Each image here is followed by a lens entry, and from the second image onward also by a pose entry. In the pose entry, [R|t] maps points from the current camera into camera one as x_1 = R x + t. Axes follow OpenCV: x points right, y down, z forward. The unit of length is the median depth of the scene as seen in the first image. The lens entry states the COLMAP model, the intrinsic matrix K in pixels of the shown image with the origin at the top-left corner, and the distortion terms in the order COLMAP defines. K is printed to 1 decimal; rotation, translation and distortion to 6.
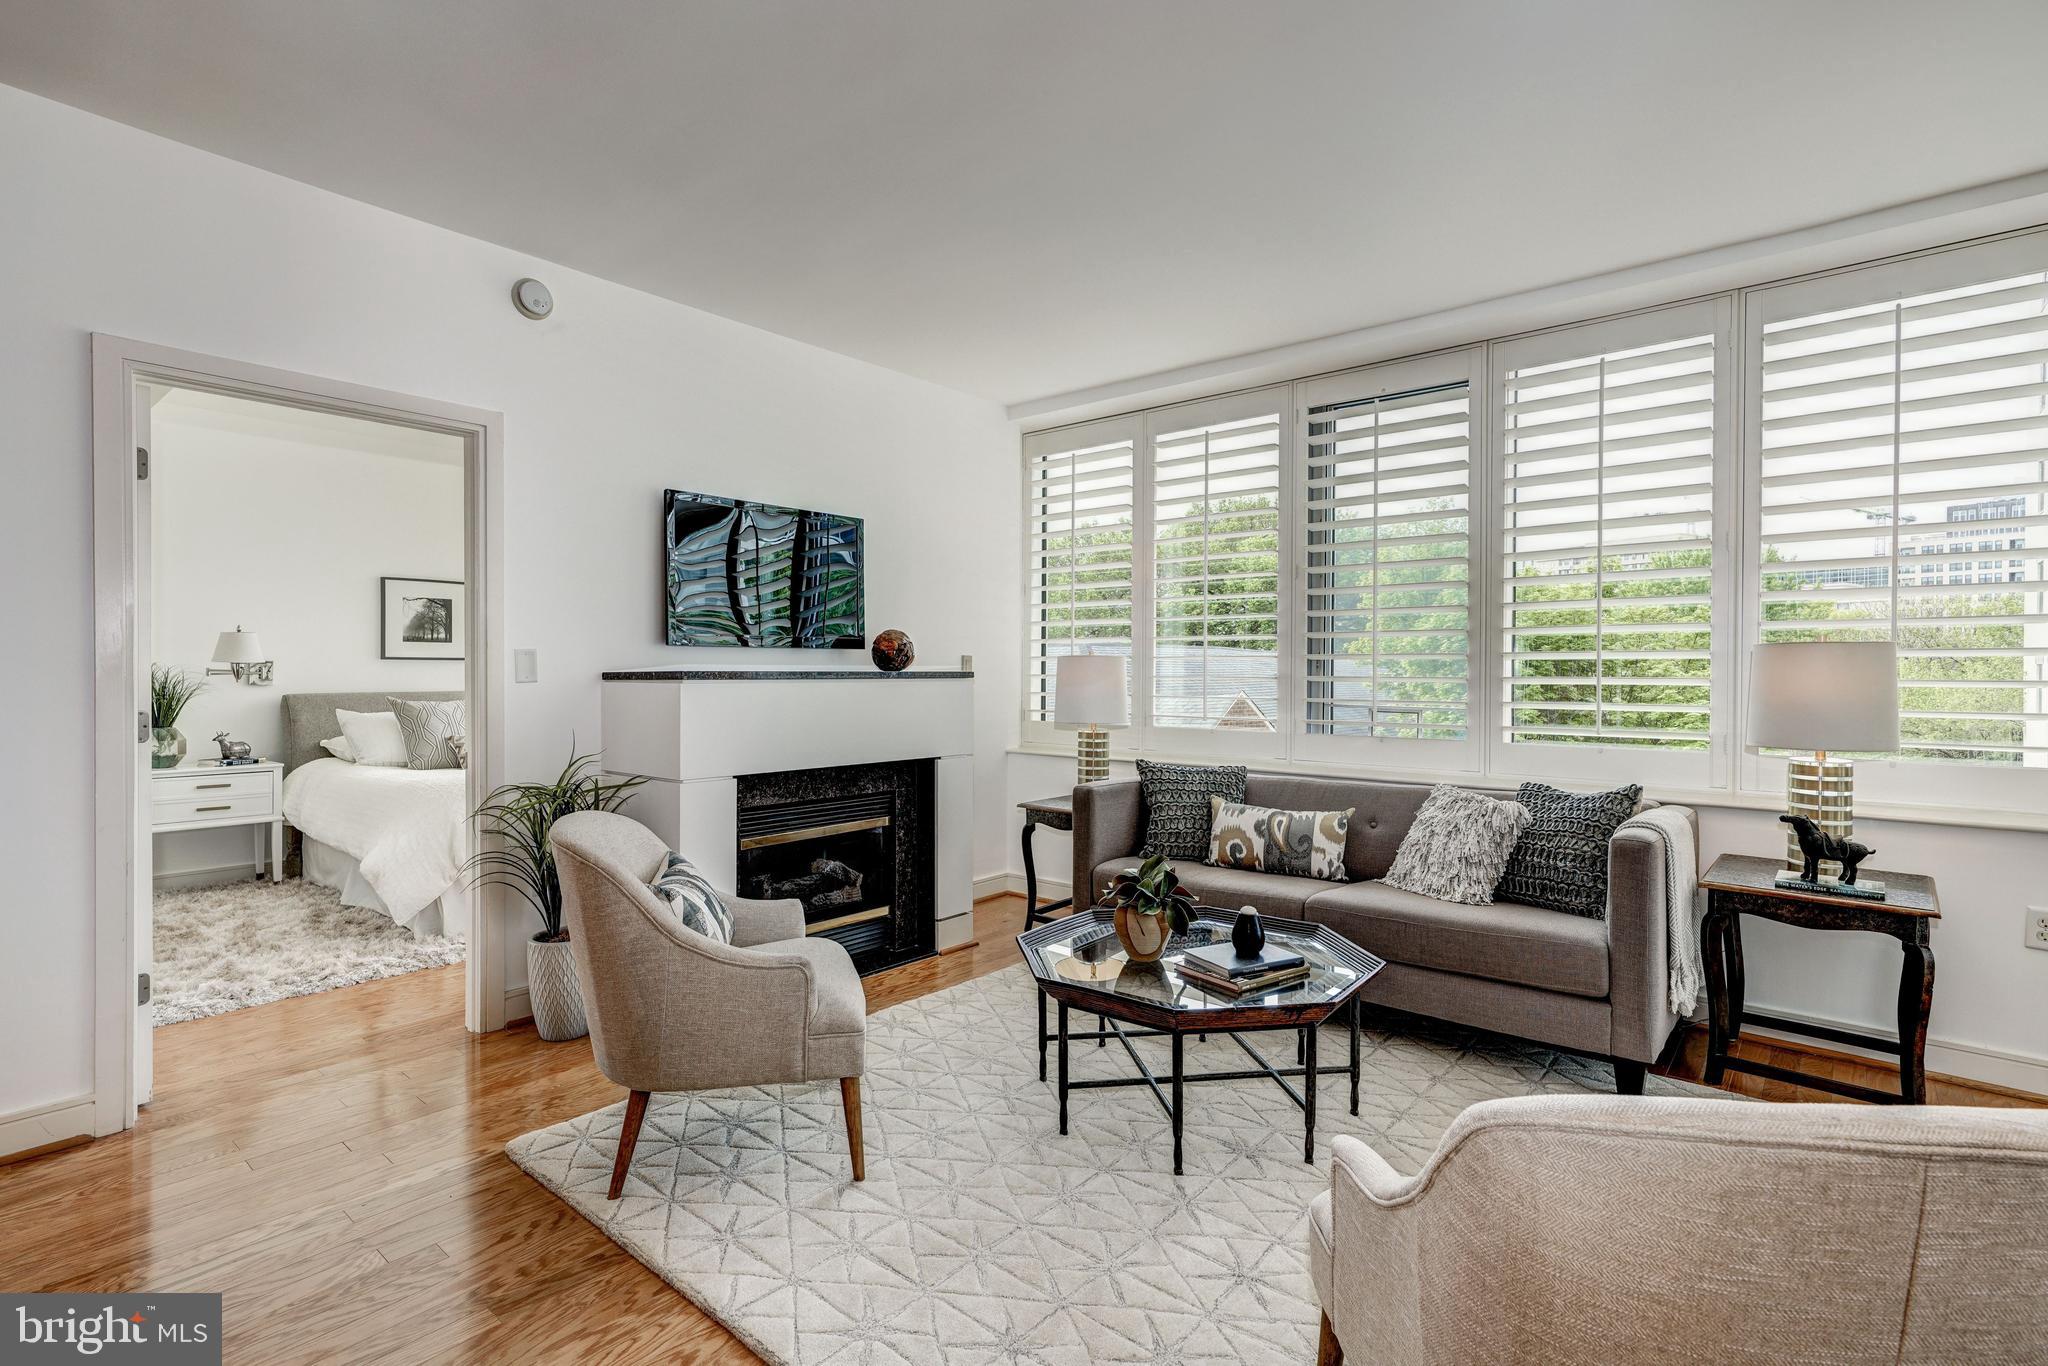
lens RADIAL K [[950.8, 0, 1013.1], [0, 950.8, 684.3], [0, 0, 1]] dist [0.003388, 0.000527]
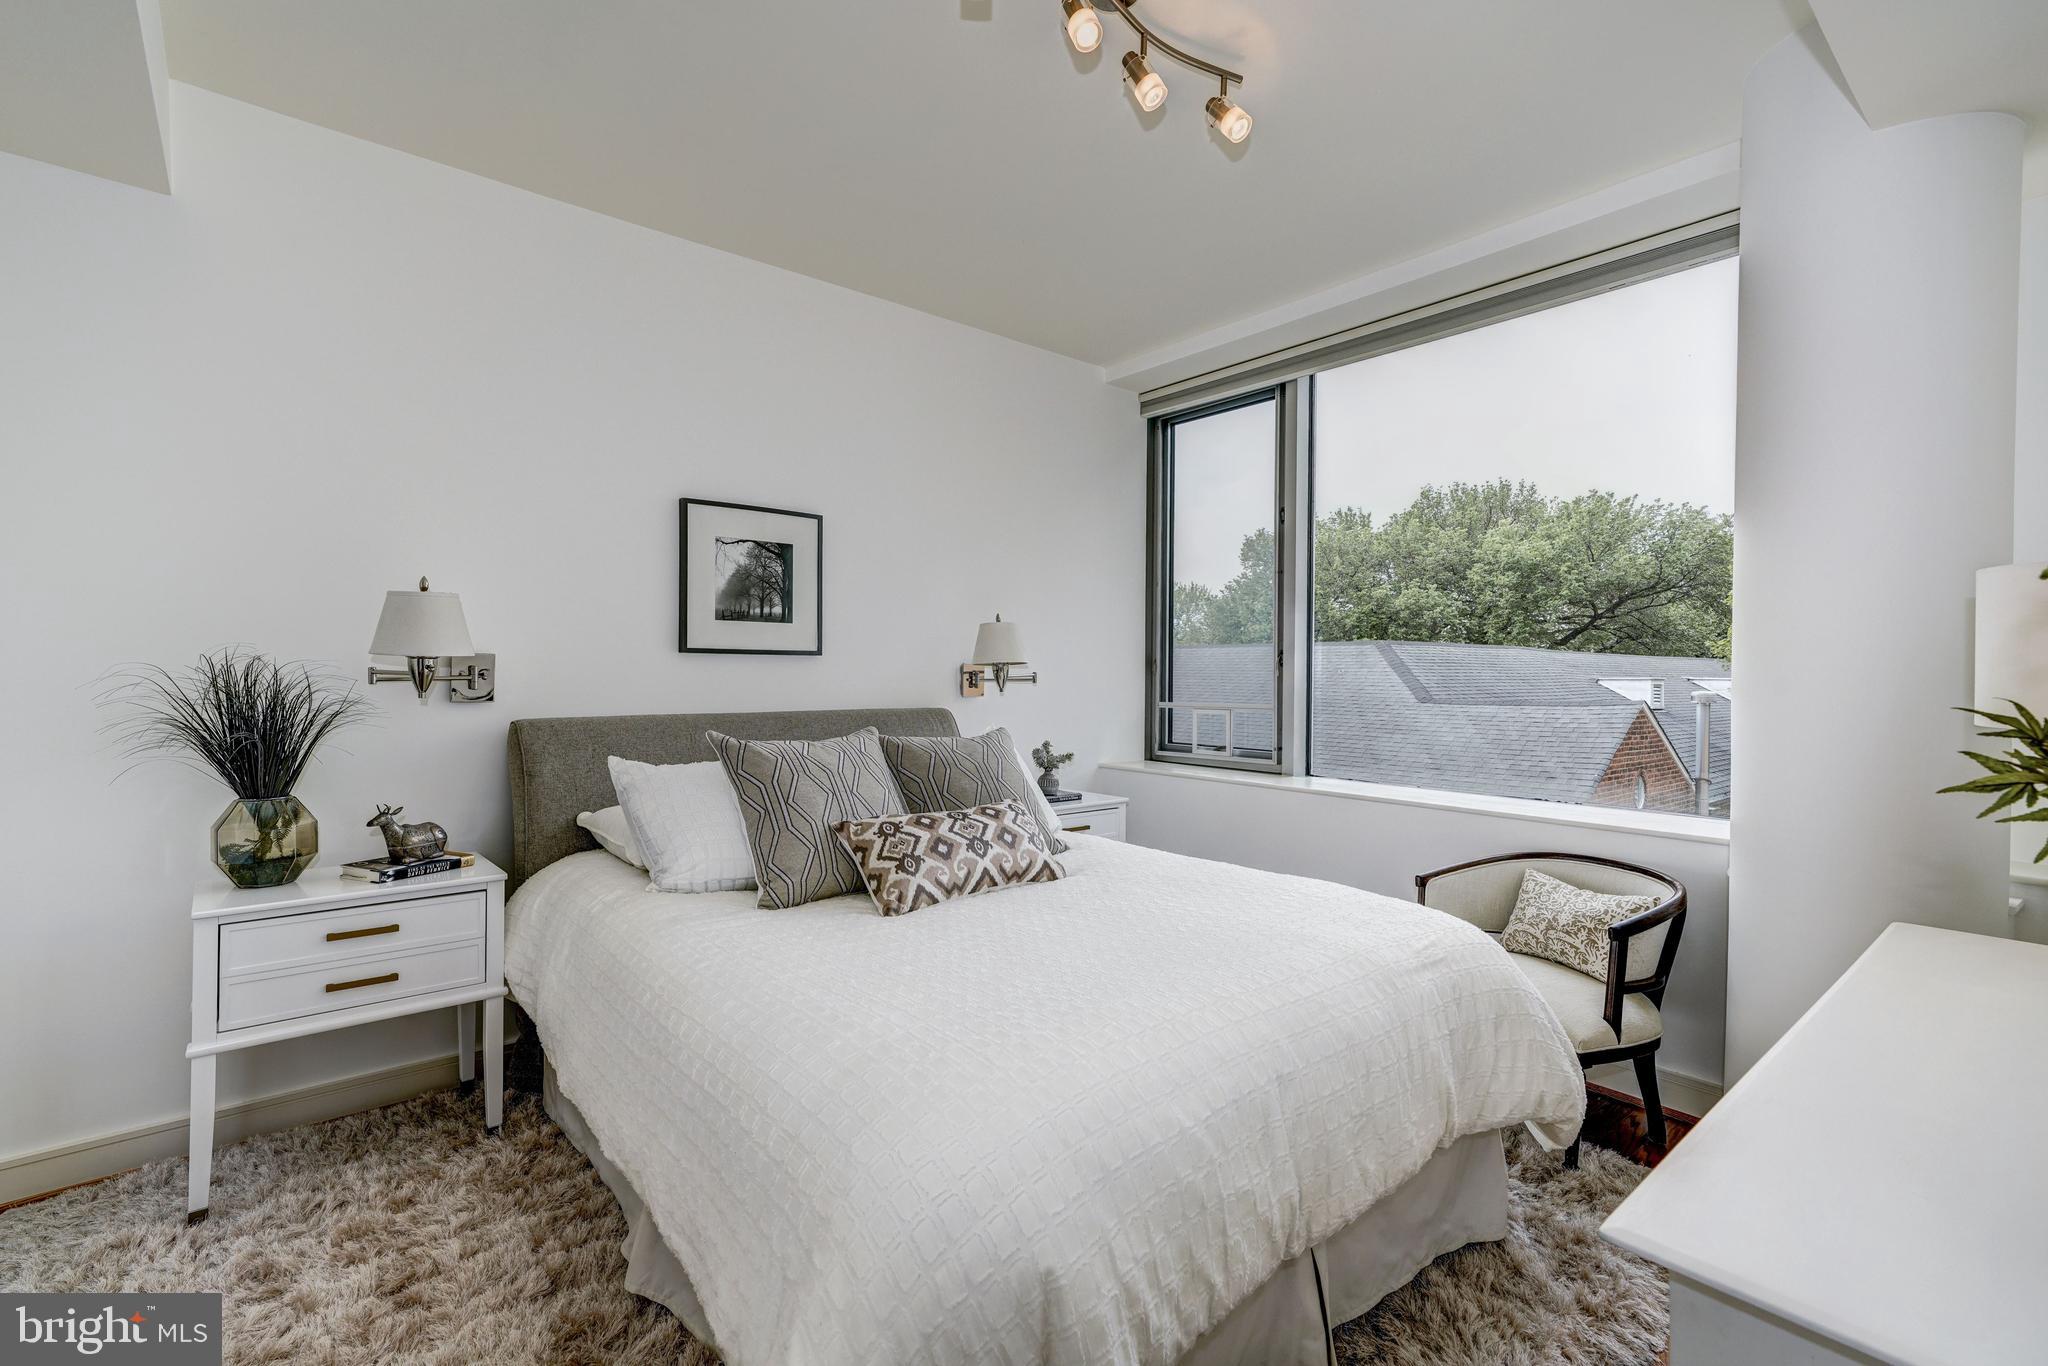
lens RADIAL K [[911.7, 0, 1008.9], [0, 911.7, 679.5], [0, 0, 1]] dist [0.001588, 0.000032]
pose [[0.983051, 0.002202, -0.183321, -0.436240], [-0.004132, 0.999940, -0.010150, -0.007681], [0.183287, 0.010735, 0.983001, 0.597677]]
